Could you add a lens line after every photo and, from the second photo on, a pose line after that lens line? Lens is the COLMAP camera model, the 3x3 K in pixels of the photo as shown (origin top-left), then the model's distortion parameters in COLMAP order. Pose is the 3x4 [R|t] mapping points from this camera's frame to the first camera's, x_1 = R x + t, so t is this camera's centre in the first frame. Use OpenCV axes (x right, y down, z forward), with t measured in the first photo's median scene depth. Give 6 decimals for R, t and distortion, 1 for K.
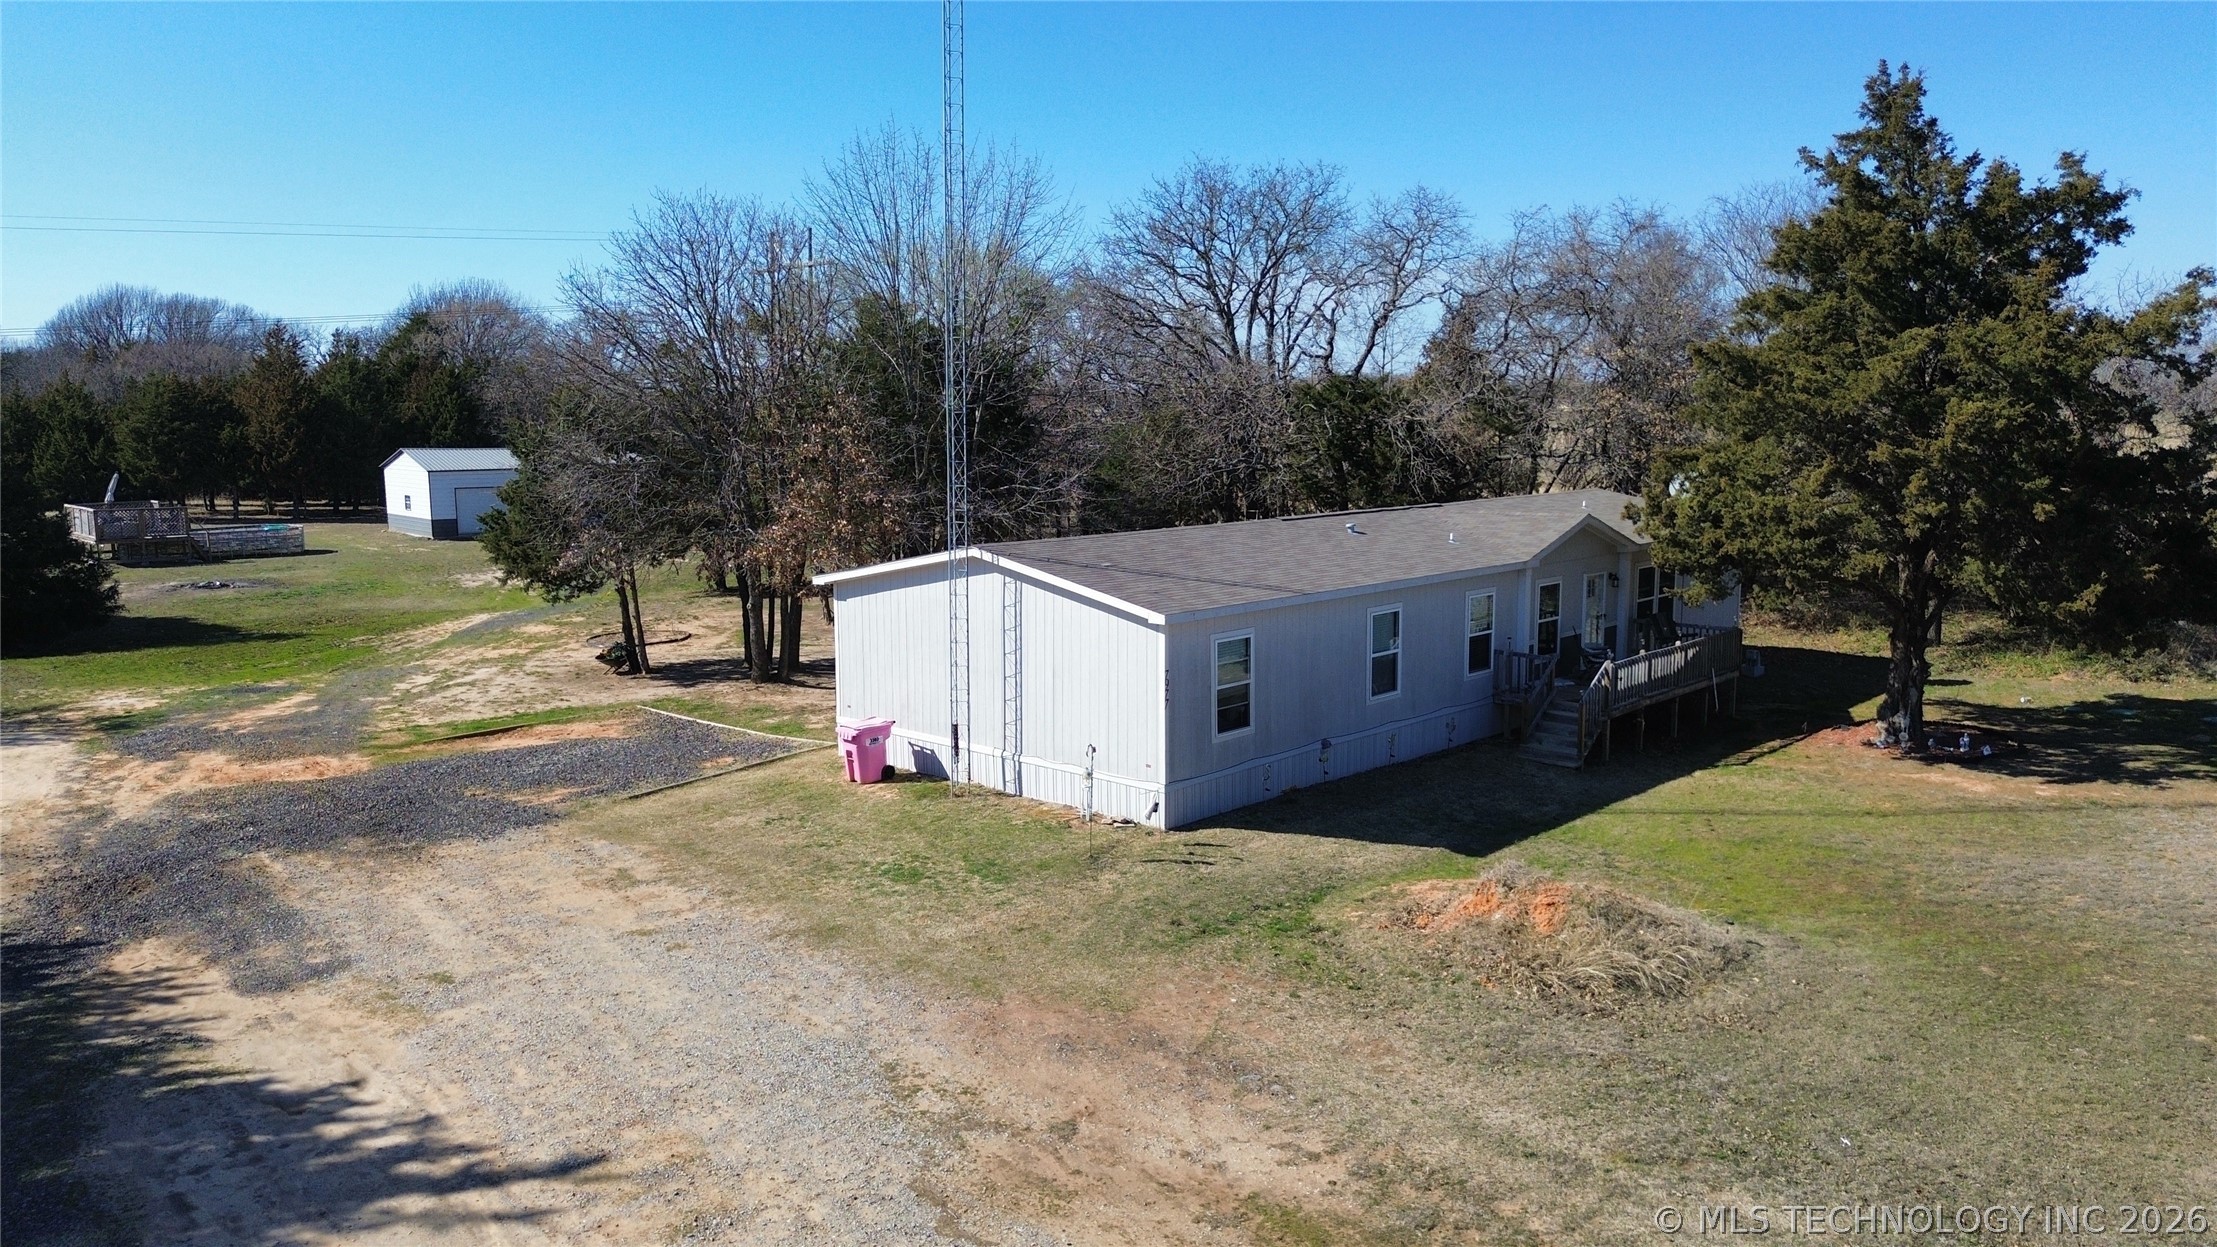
lens RADIAL K [[1595.4, 0, 1112.1], [0, 1595.4, 608.1], [0, 0, 1]] dist [0.058299, -0.050347]
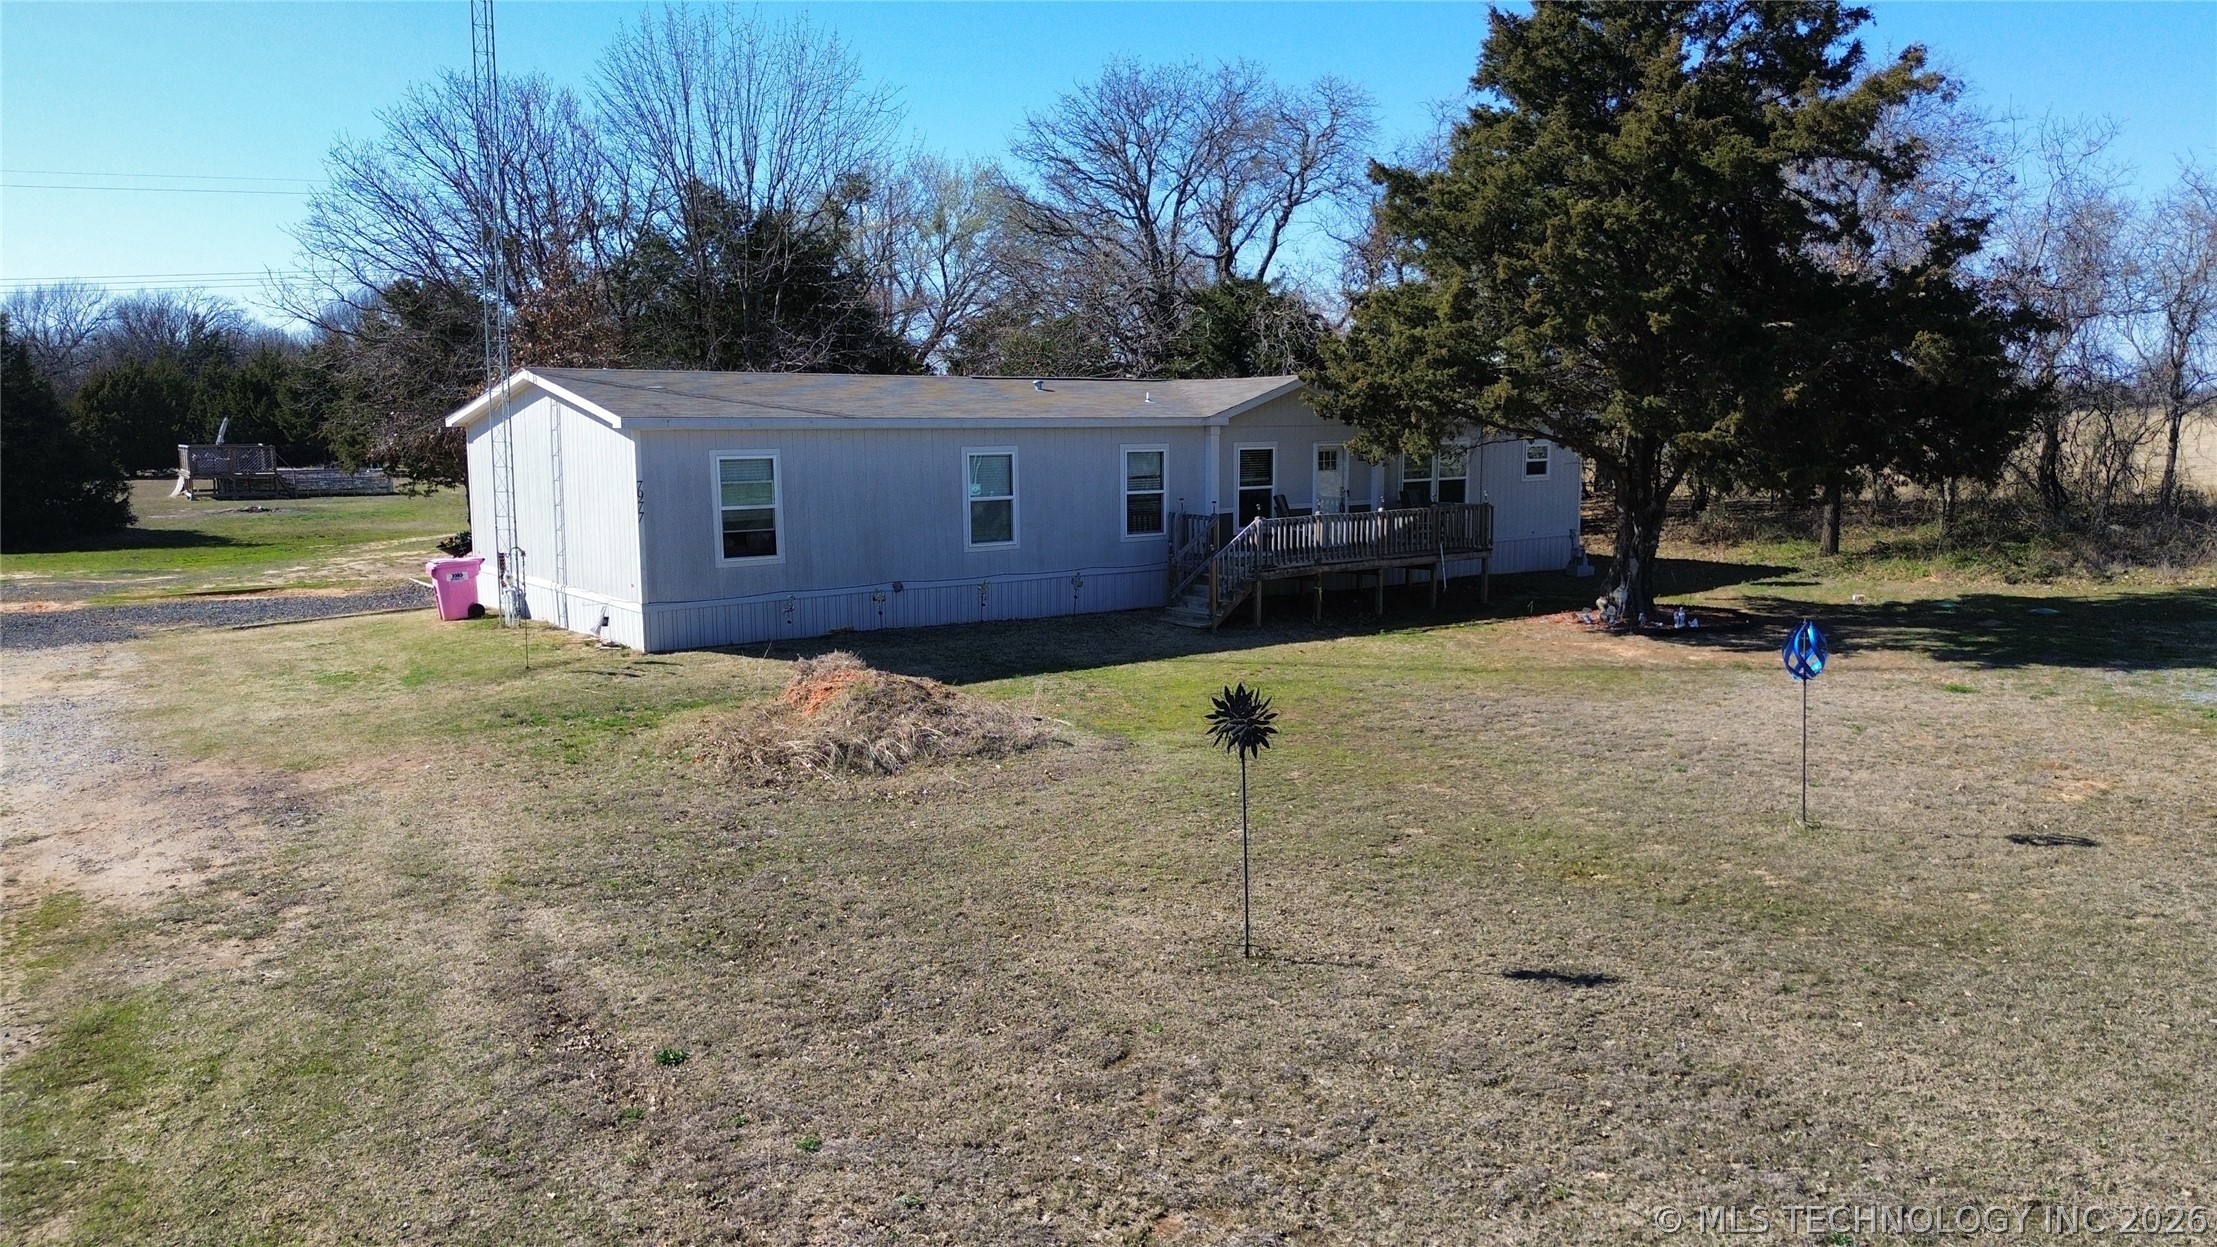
lens RADIAL K [[1595.4, 0, 1112.3], [0, 1595.4, 620.6], [0, 0, 1]] dist [0.058299, -0.050347]
pose [[0.986168, 0.021163, -0.164390, 0.327555], [-0.020711, 0.999776, 0.004464, 0.077948], [0.164447, -0.000998, 0.986385, 0.075728]]
